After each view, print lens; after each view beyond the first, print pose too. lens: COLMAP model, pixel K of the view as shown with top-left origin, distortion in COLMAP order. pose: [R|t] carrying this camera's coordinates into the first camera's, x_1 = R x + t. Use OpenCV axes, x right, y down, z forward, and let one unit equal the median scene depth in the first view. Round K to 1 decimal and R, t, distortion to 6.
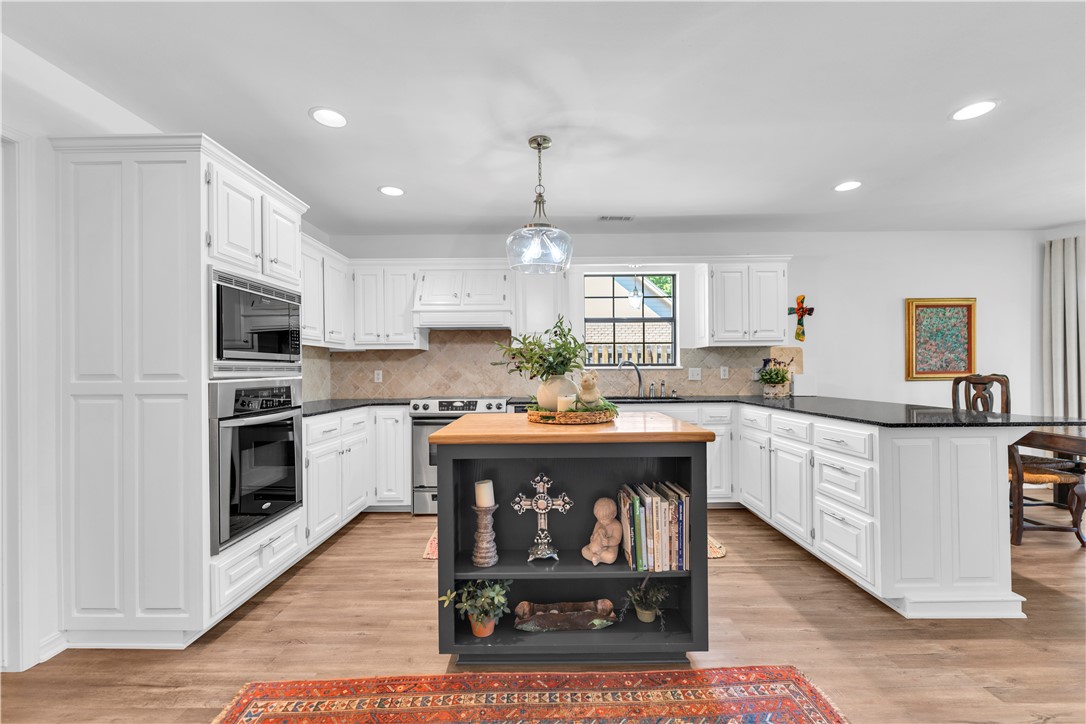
lens RADIAL K [[443.5, 0, 543.5], [0, 443.5, 367.6], [0, 0, 1]] dist [-0.004036, 0.000092]
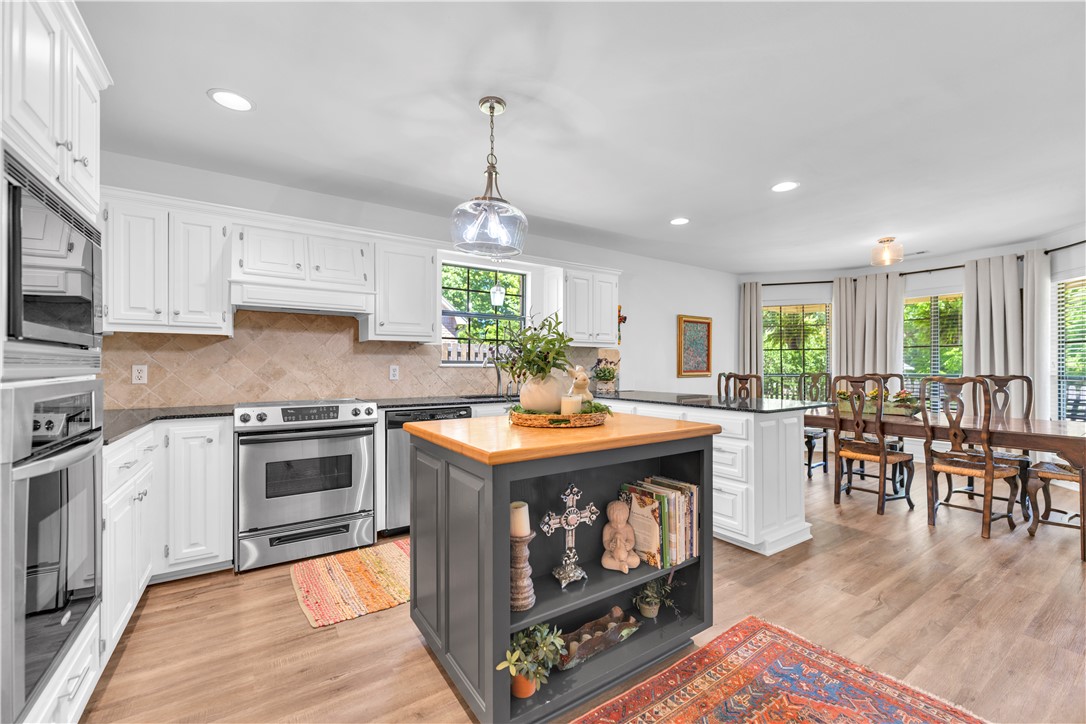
lens RADIAL K [[443.5, 0, 544.2], [0, 443.5, 365.3], [0, 0, 1]] dist [-0.004036, 0.000092]
pose [[0.832407, 0.010874, 0.554059, -0.278639], [-0.011110, 0.999934, -0.002932, 0.001990], [-0.554054, -0.003715, 0.832472, 0.152295]]
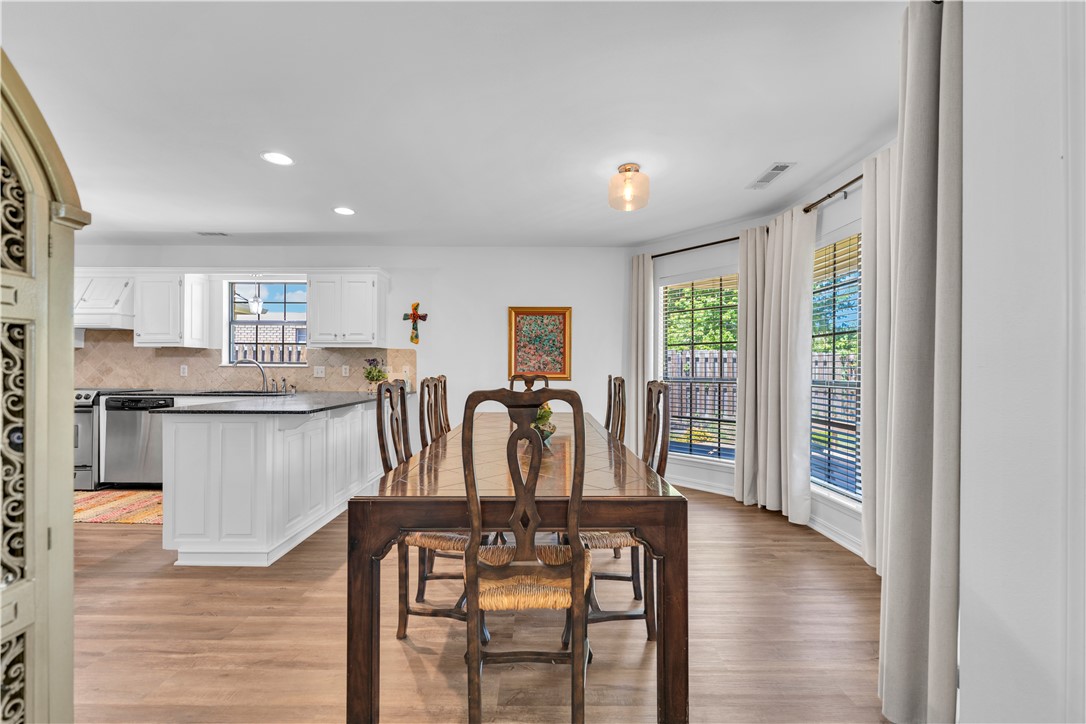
lens RADIAL K [[443.5, 0, 541.4], [0, 443.5, 370.1], [0, 0, 1]] dist [-0.004036, 0.000092]
pose [[0.999878, 0.013488, -0.007863, 1.080557], [-0.013432, 0.999885, 0.007108, -0.006099], [0.007958, -0.007002, 0.999944, -0.142895]]
